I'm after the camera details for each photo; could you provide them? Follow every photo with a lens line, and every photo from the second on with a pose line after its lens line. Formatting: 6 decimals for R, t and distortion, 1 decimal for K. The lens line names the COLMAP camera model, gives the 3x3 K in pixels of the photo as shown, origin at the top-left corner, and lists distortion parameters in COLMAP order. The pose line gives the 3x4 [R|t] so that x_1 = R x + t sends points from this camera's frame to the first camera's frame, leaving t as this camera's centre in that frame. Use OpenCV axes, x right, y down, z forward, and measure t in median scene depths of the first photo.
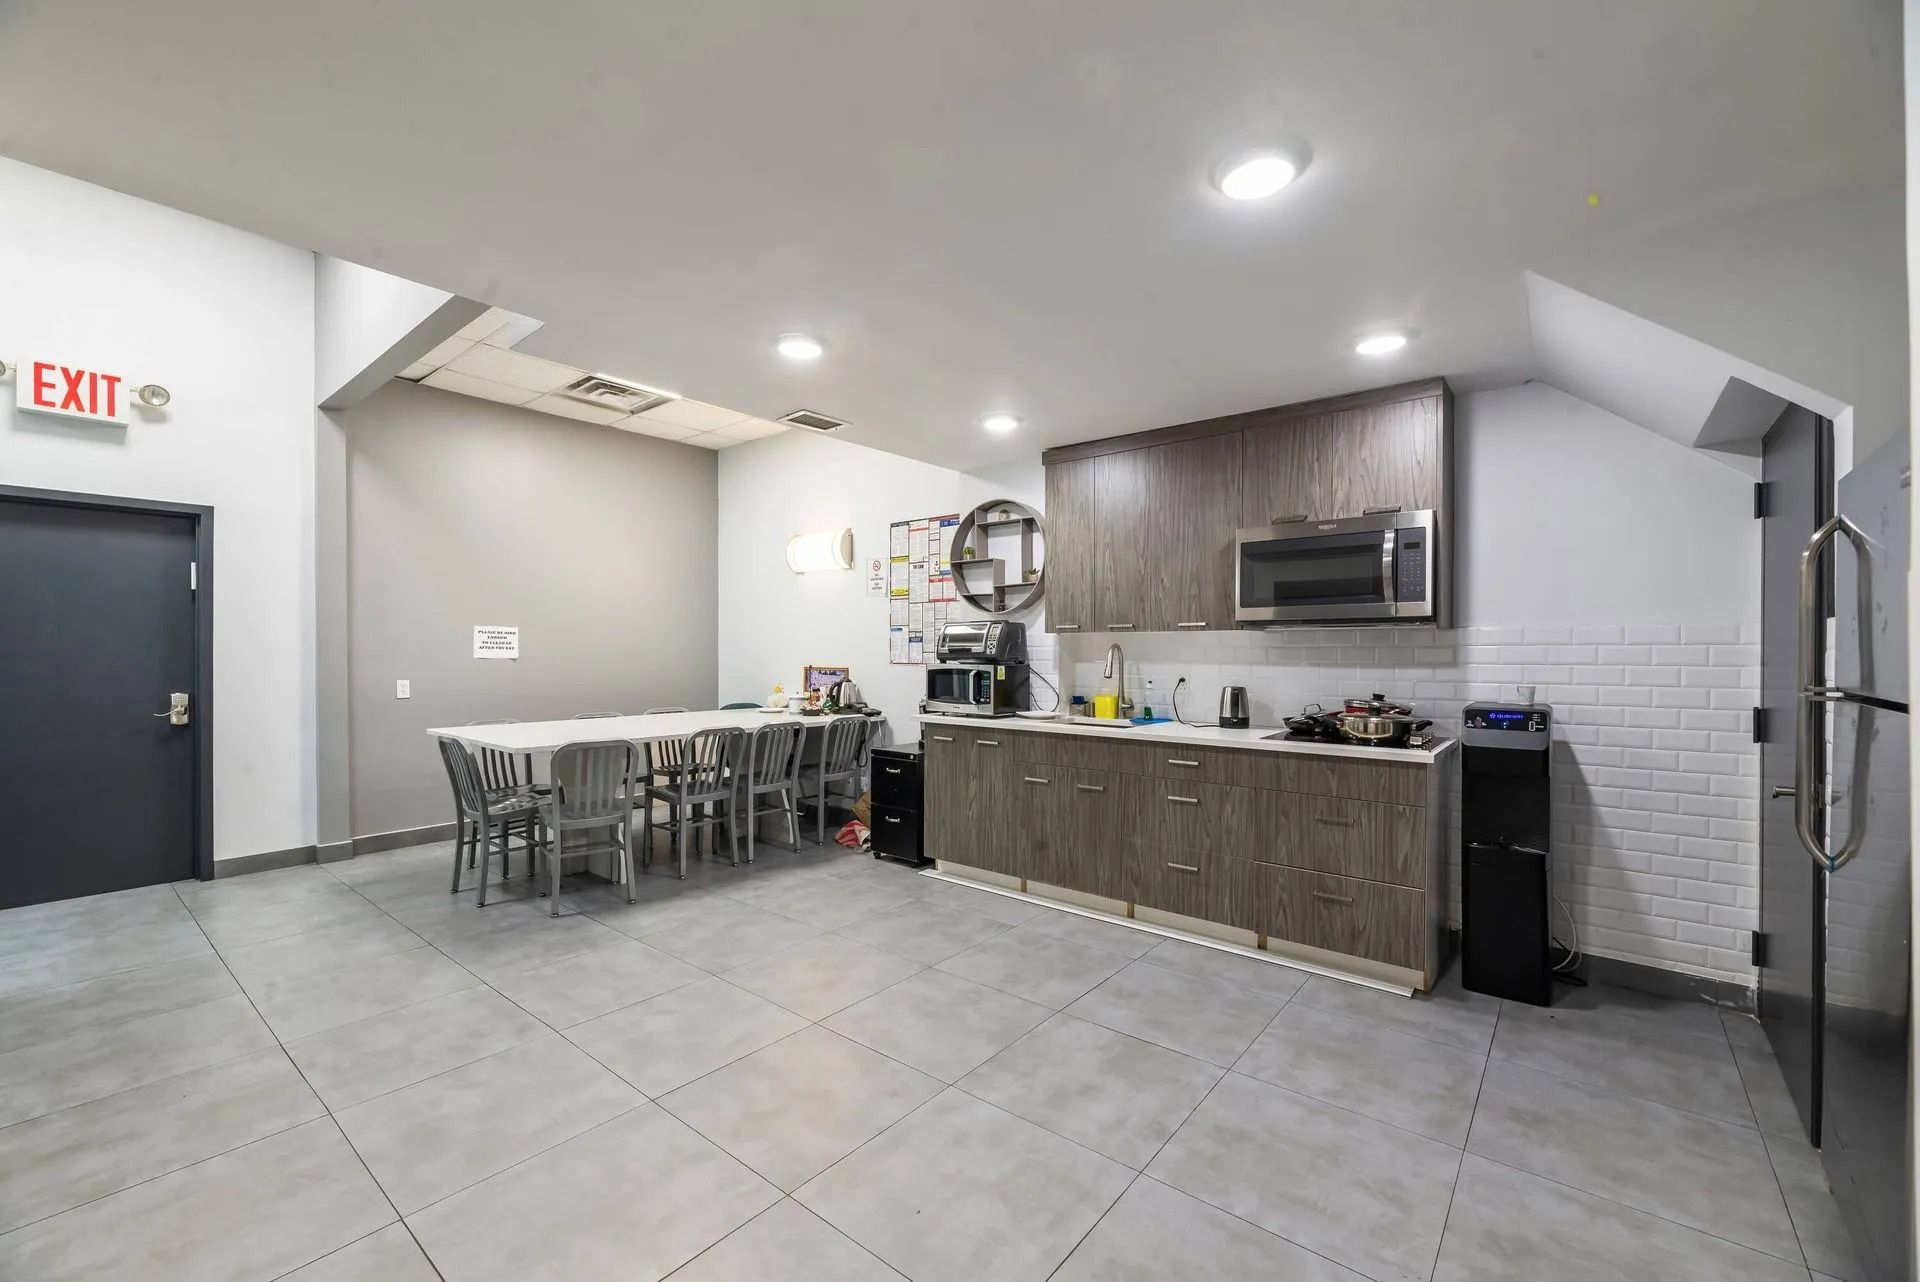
lens RADIAL K [[777.1, 0, 949.8], [0, 777.1, 654.3], [0, 0, 1]] dist [-0.000023, 0.000438]
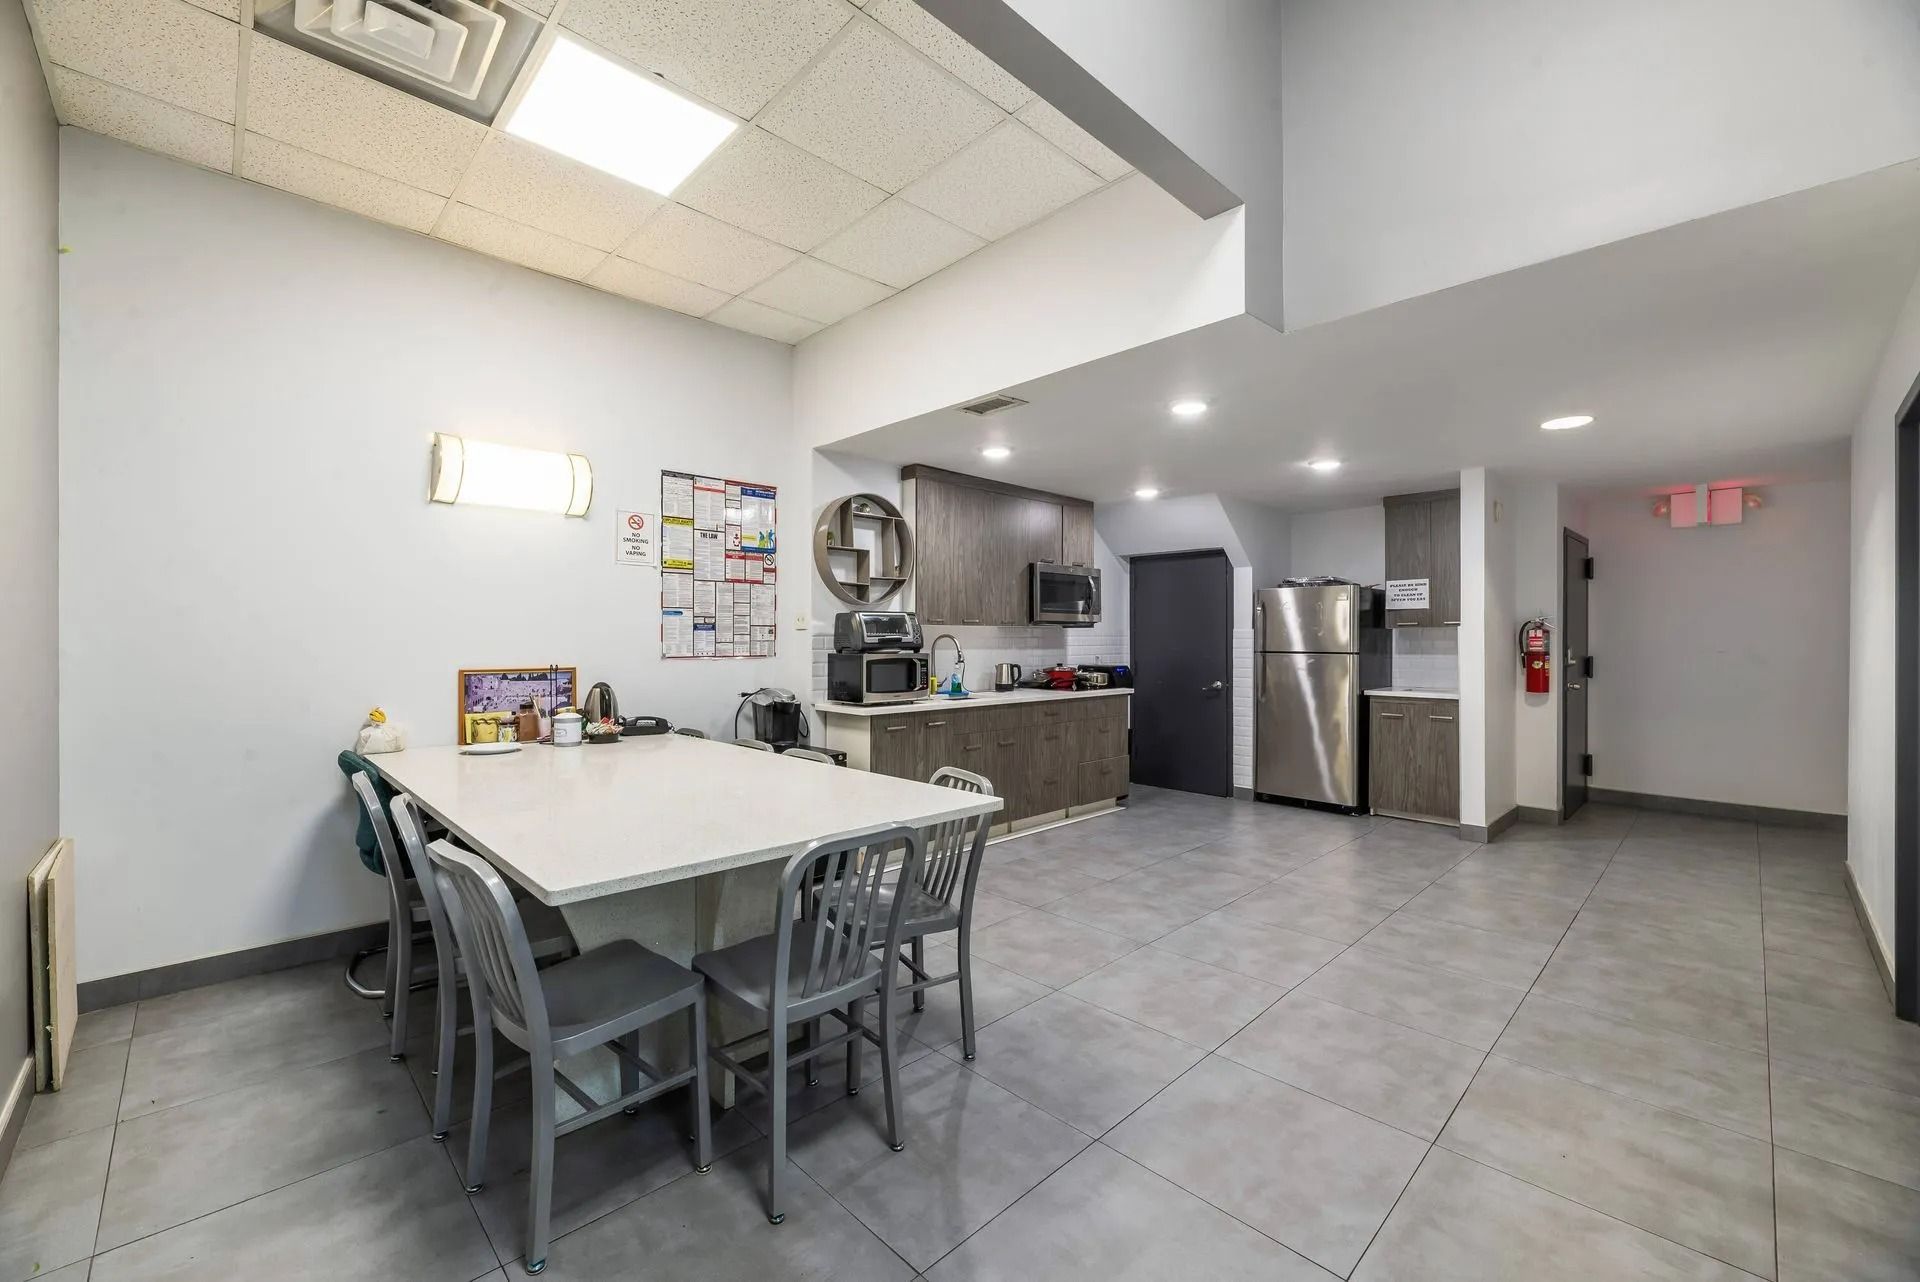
lens RADIAL K [[777.1, 0, 949.6], [0, 777.1, 636.4], [0, 0, 1]] dist [-0.000023, 0.000438]
pose [[0.111980, -0.000645, 0.993710, -0.951454], [0.005406, 0.999985, 0.000040, -0.009271], [-0.993696, 0.005368, 0.111982, 0.781821]]
